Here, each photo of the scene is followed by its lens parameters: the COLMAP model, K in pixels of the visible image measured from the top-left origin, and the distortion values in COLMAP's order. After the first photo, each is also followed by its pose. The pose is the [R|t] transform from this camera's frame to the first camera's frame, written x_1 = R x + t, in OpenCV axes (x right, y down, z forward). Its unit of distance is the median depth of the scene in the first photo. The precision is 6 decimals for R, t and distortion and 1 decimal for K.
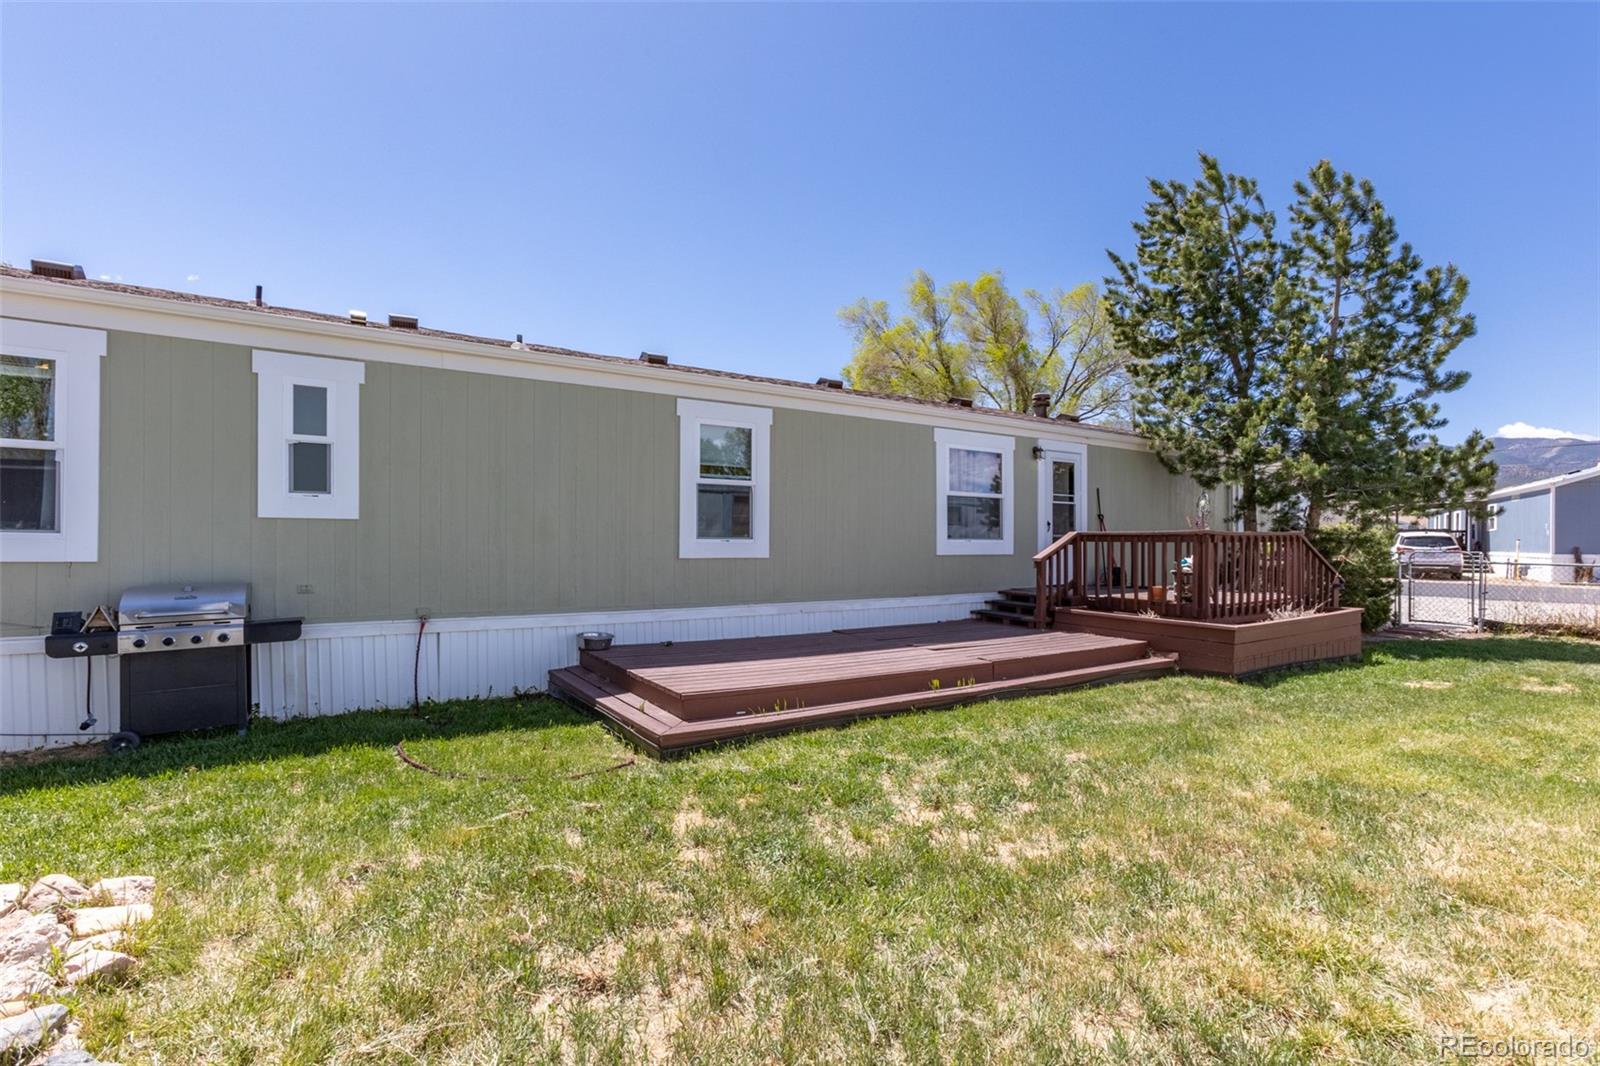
lens RADIAL K [[718.4, 0, 790.9], [0, 718.4, 525.9], [0, 0, 1]] dist [0.000442, 0.000192]
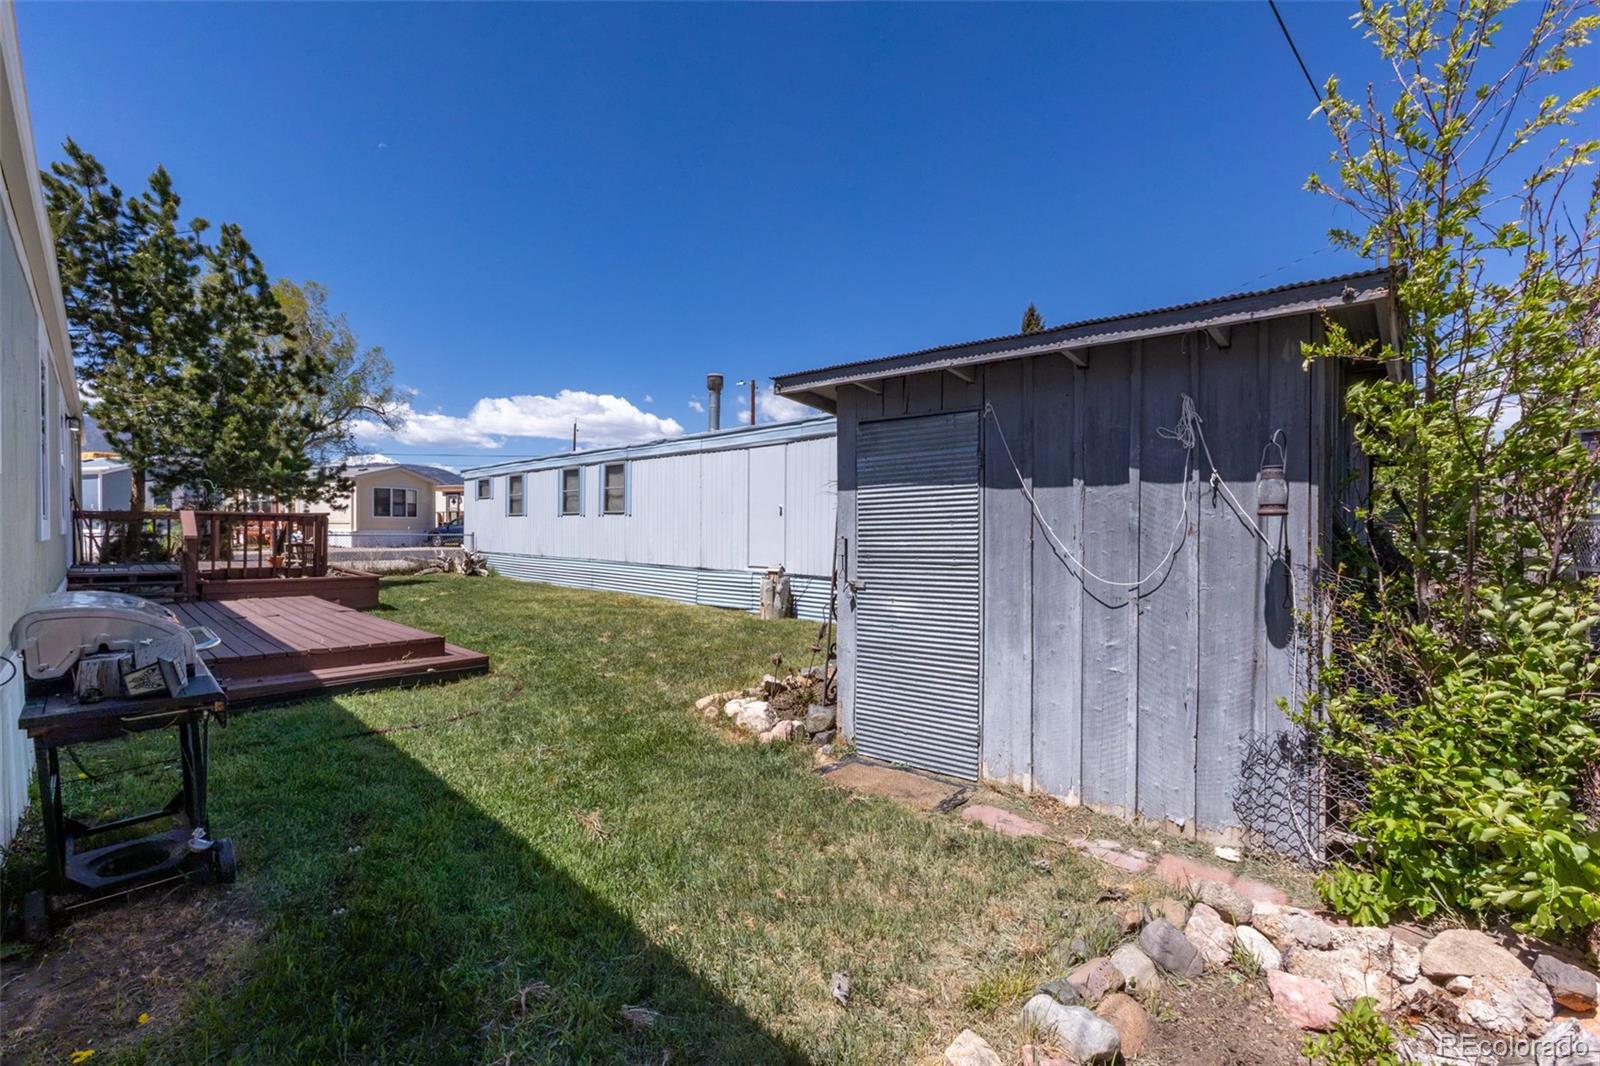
lens RADIAL K [[718.4, 0, 790.9], [0, 718.4, 525.9], [0, 0, 1]] dist [0.000442, 0.000192]
pose [[-0.199263, -0.006222, 0.979926, -0.995757], [-0.024957, 0.999688, 0.001273, 0.008541], [-0.979628, -0.024202, -0.199356, 0.404026]]
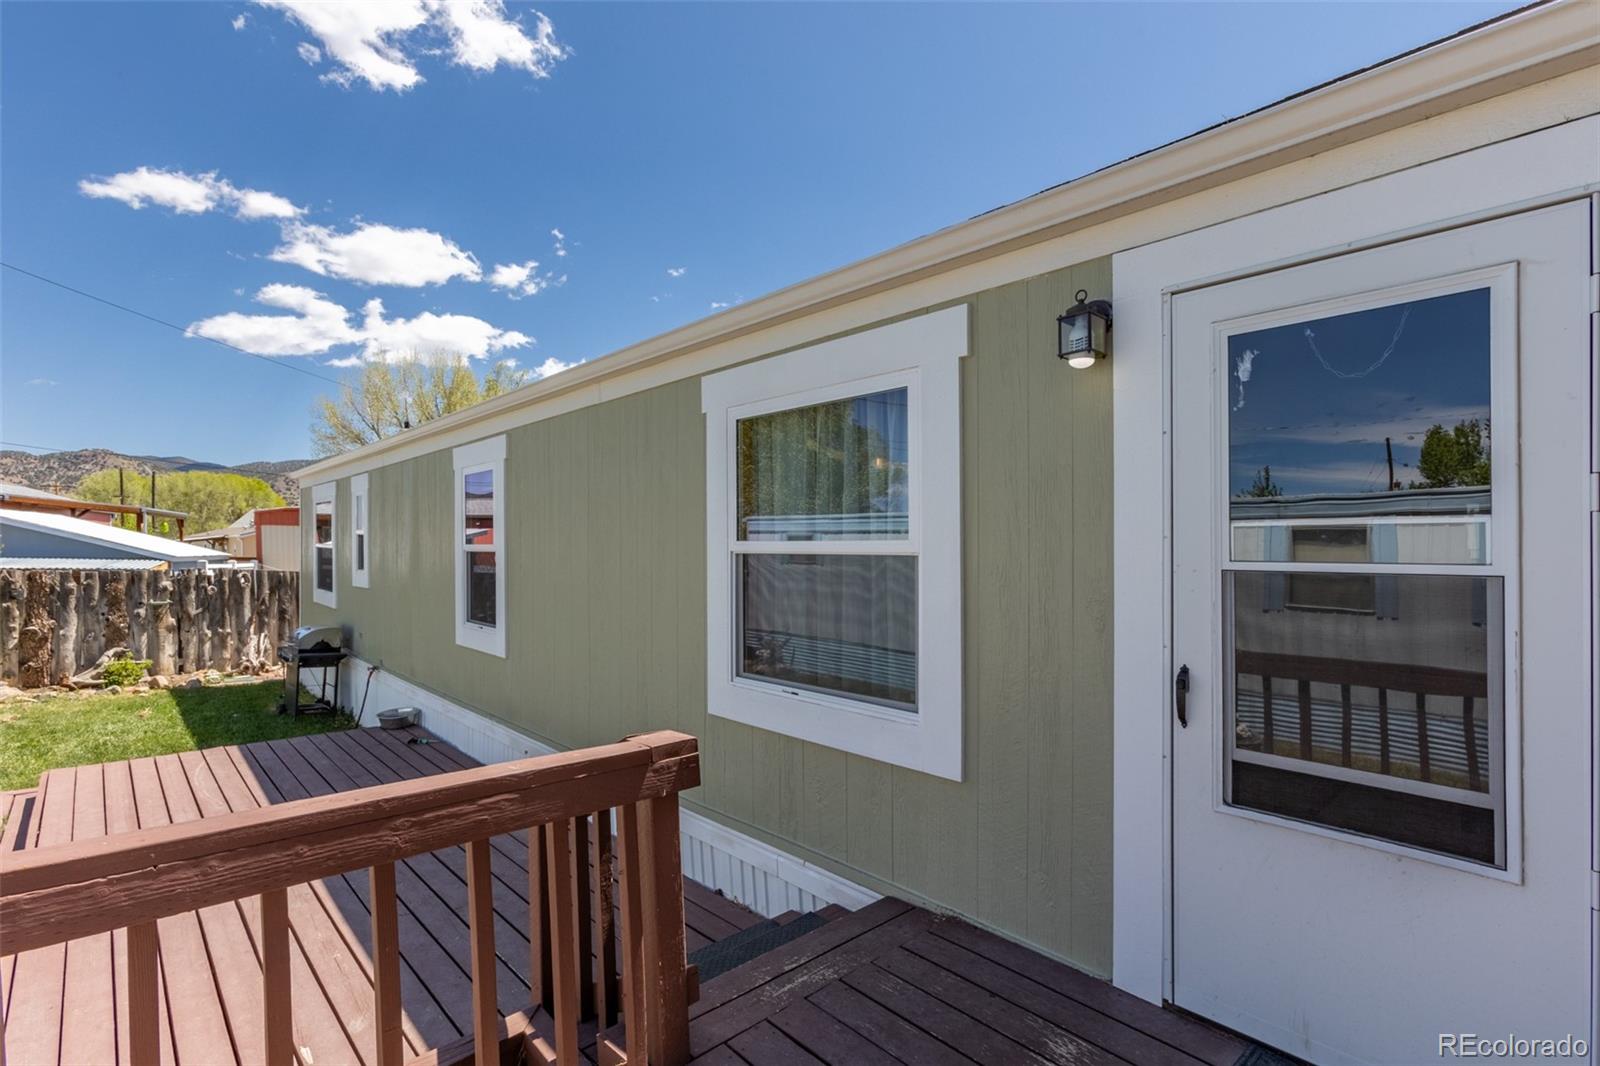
lens RADIAL K [[728.2, 0, 800.0], [0, 728.2, 533.0], [0, 0, 1]] dist [0.001084, 0.000042]
pose [[0.208589, -0.041923, -0.977104, 0.722718], [-0.002601, 0.999054, -0.043420, -0.045715], [0.978000, 0.011599, 0.208282, 1.192842]]
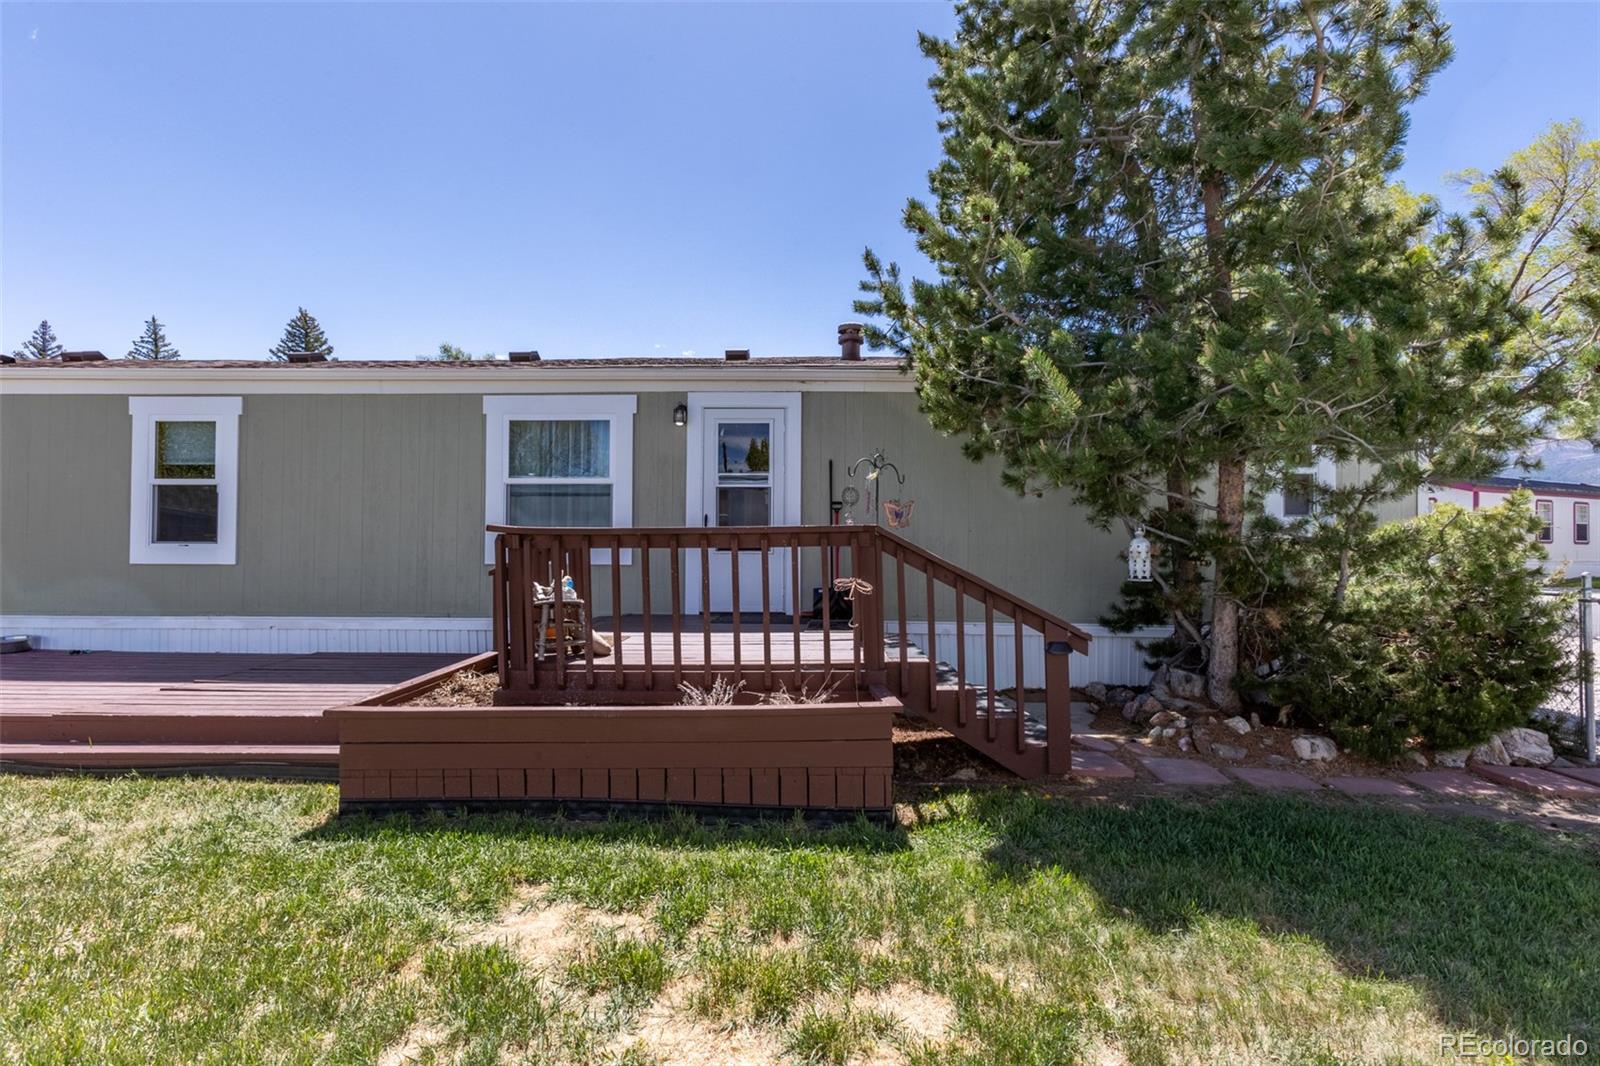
lens RADIAL K [[709.2, 0, 800.0], [0, 709.2, 533.0], [0, 0, 1]] dist [0.000702, 0.000150]
pose [[0.833676, -0.012653, -0.552109, 1.093942], [0.014635, 0.999893, -0.000816, 0.016916], [0.552060, -0.007400, 0.833772, 0.691824]]
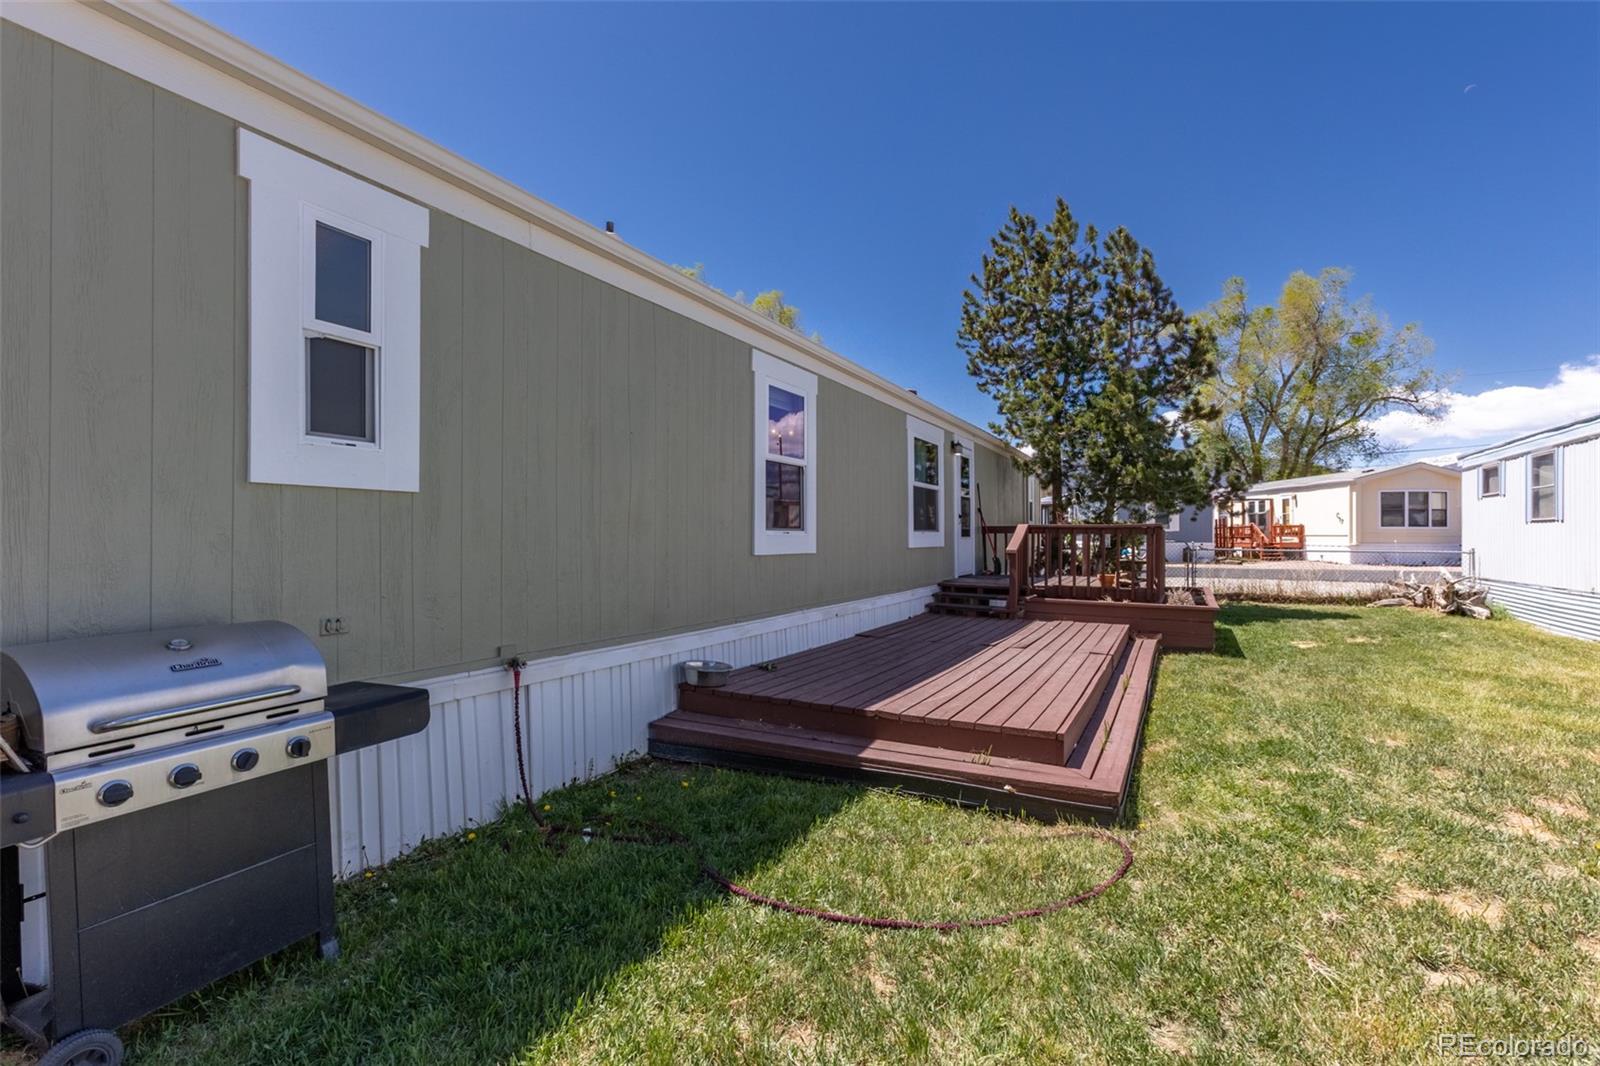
lens RADIAL K [[718.4, 0, 790.9], [0, 718.4, 525.9], [0, 0, 1]] dist [0.000442, 0.000192]
pose [[0.876127, 0.001507, 0.482079, -0.482673], [-0.004289, 0.999980, 0.004669, 0.009482], [-0.482062, -0.006159, 0.876115, 0.301820]]
